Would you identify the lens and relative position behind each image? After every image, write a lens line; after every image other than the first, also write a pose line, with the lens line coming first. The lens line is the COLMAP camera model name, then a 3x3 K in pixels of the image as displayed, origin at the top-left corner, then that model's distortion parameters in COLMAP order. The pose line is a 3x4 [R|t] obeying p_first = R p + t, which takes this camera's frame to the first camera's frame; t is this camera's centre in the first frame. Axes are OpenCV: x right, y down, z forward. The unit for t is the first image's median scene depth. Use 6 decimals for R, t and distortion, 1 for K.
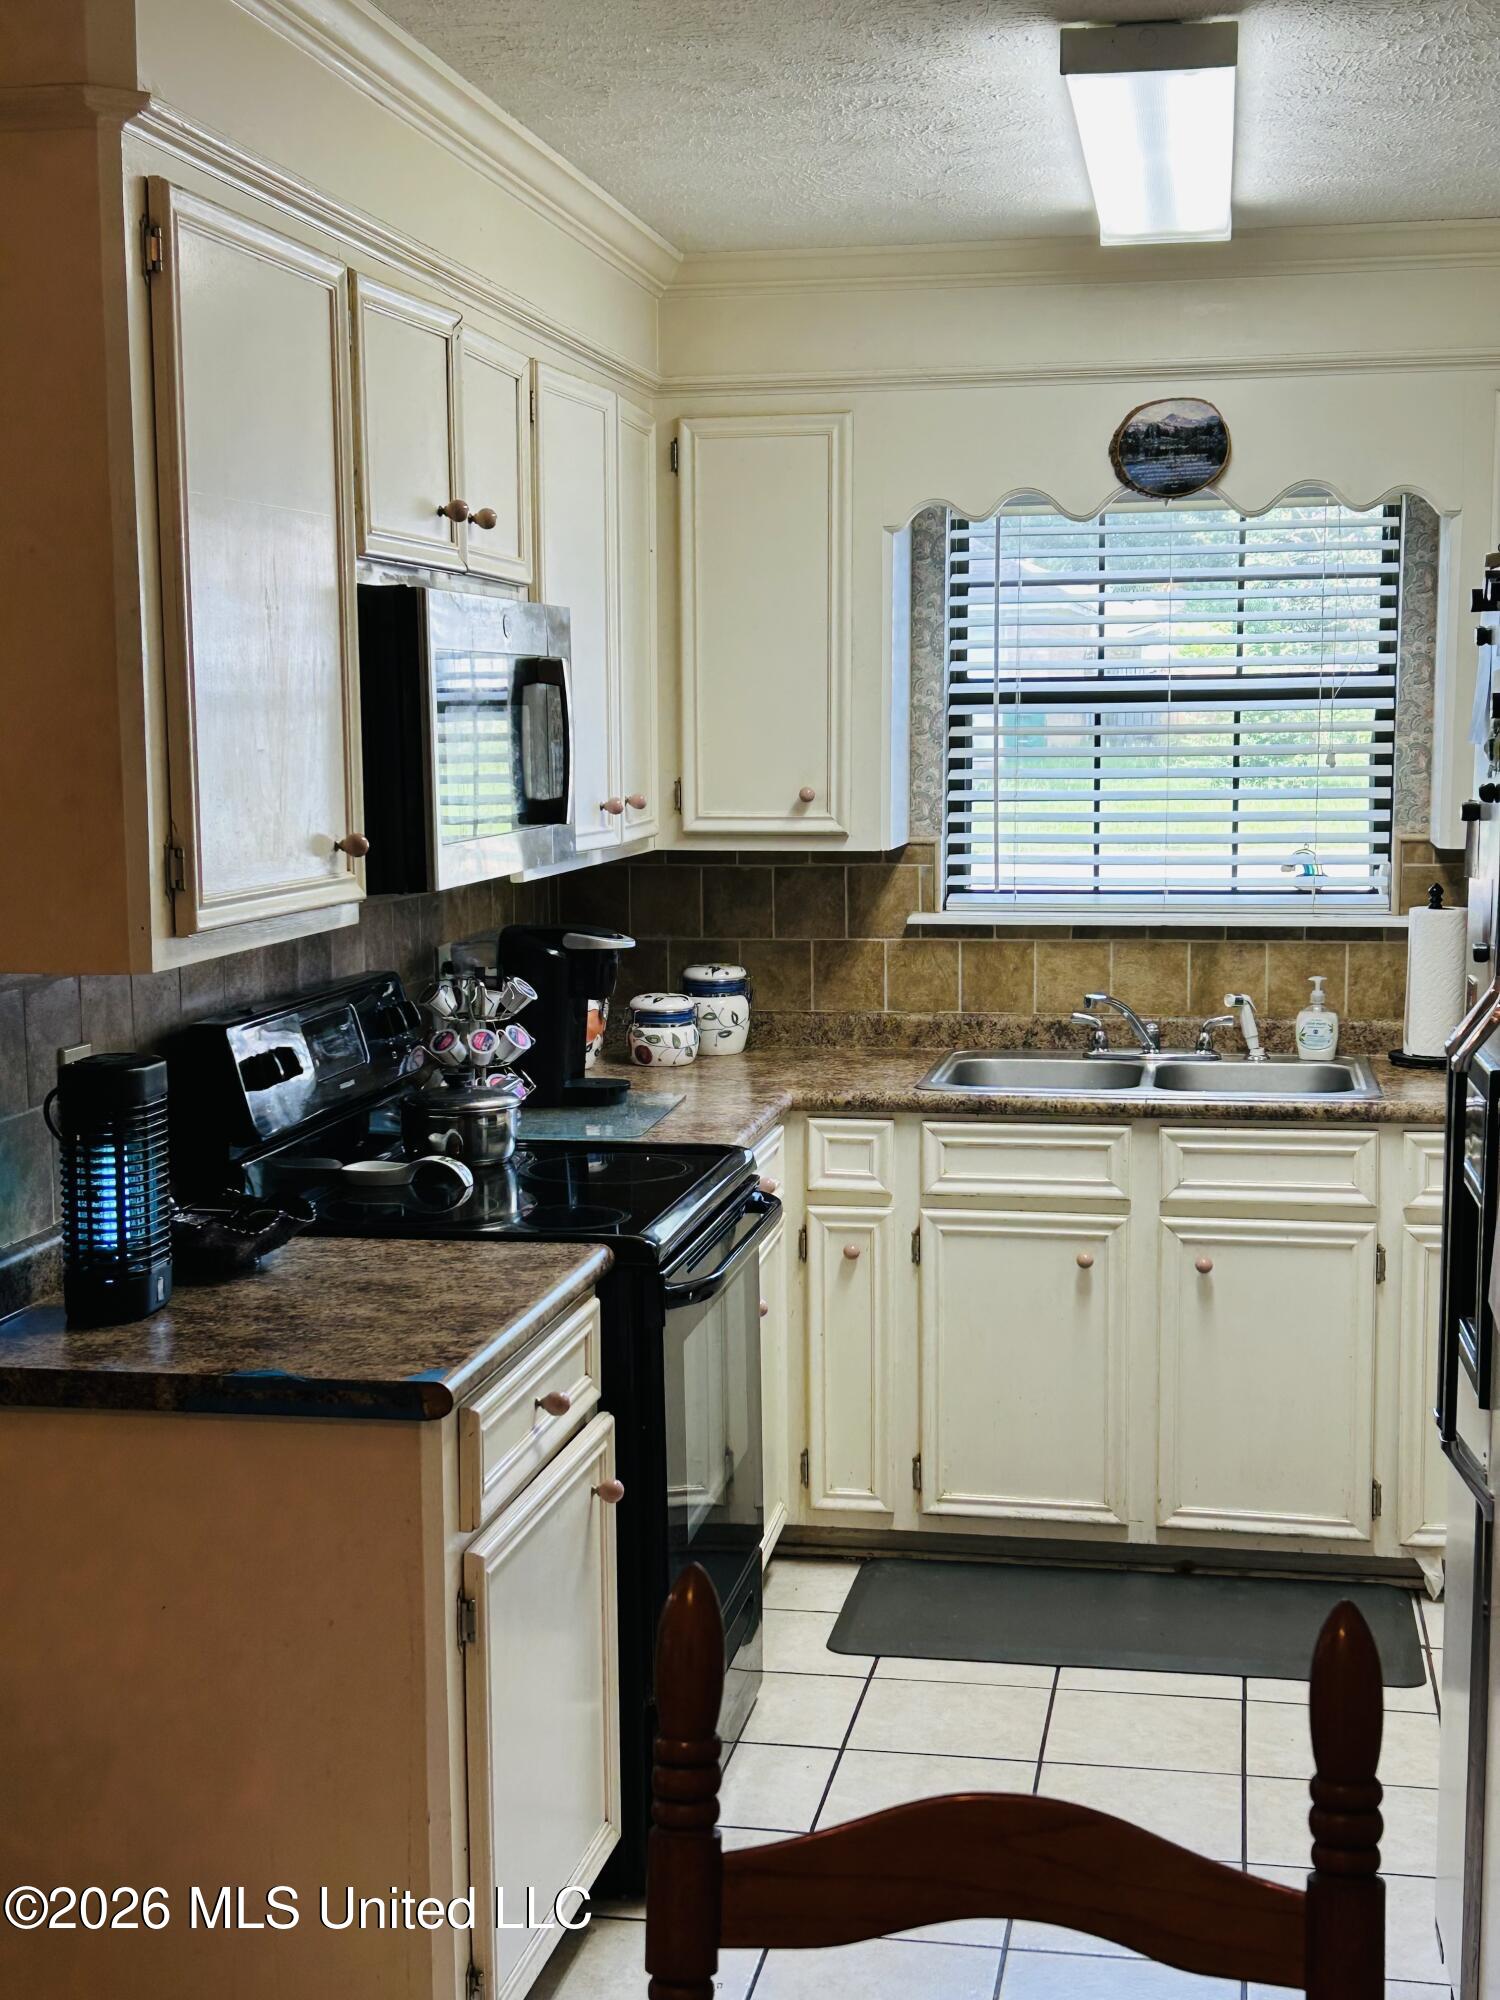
lens RADIAL K [[2603.9, 0, 743.4], [0, 2603.9, 1002.7], [0, 0, 1]] dist [0.092735, 0.000000]
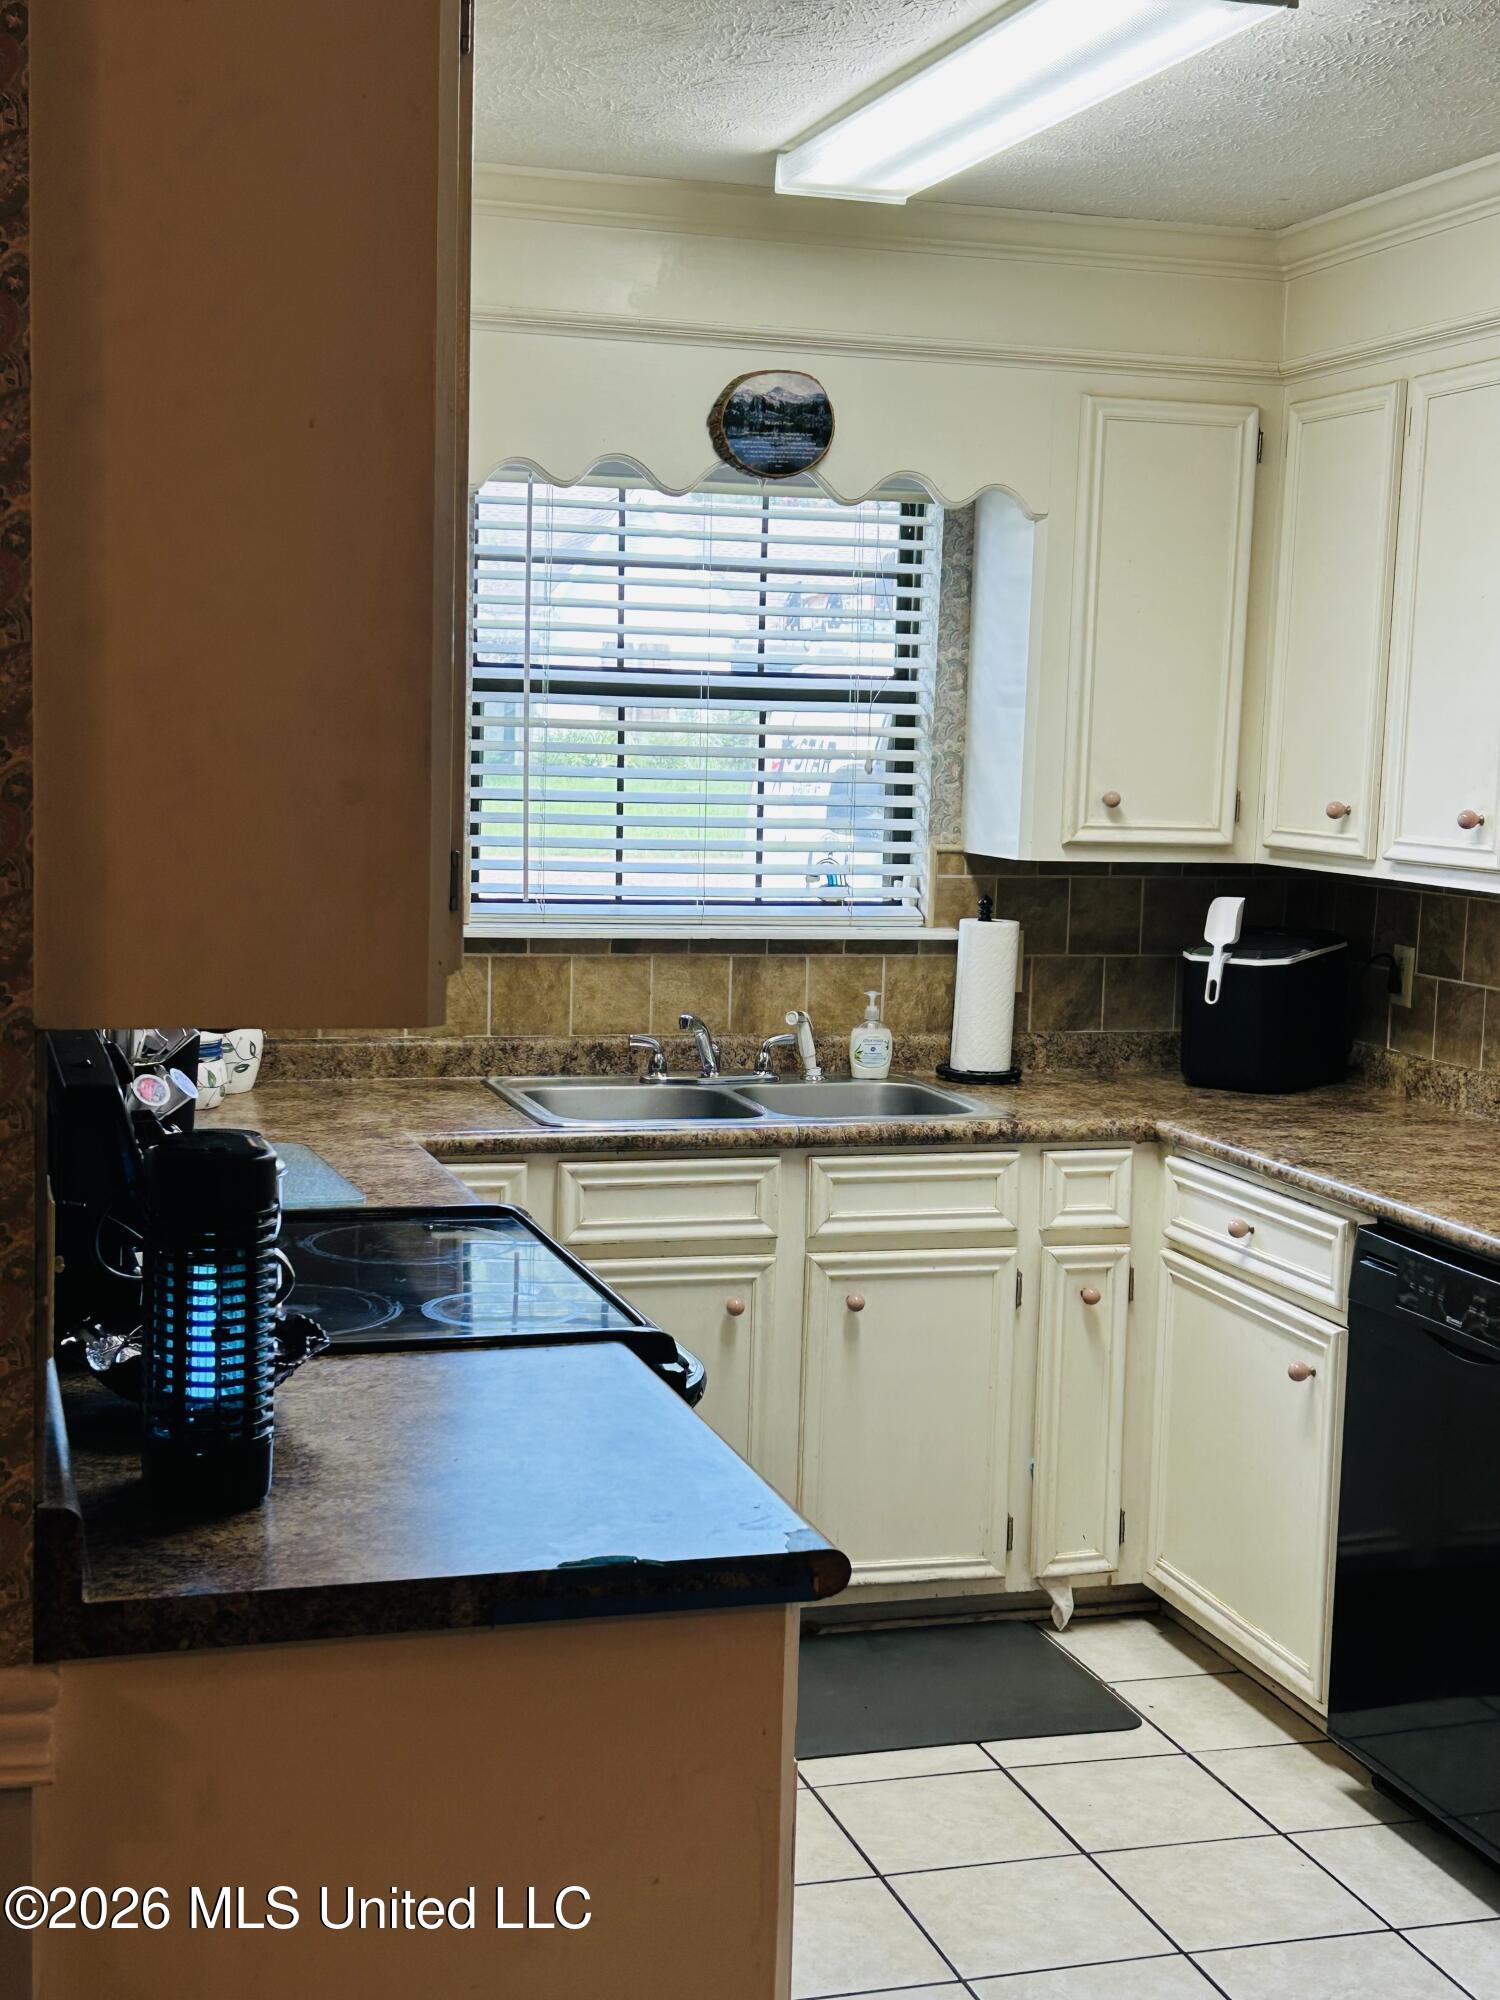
lens RADIAL K [[2603.9, 0, 748.2], [0, 2603.9, 1009.6], [0, 0, 1]] dist [0.092735, 0.000000]
pose [[0.887187, -0.016867, 0.461101, -0.261008], [0.015983, 0.999855, 0.005822, -0.009601], [-0.461133, 0.002204, 0.887328, 0.174485]]
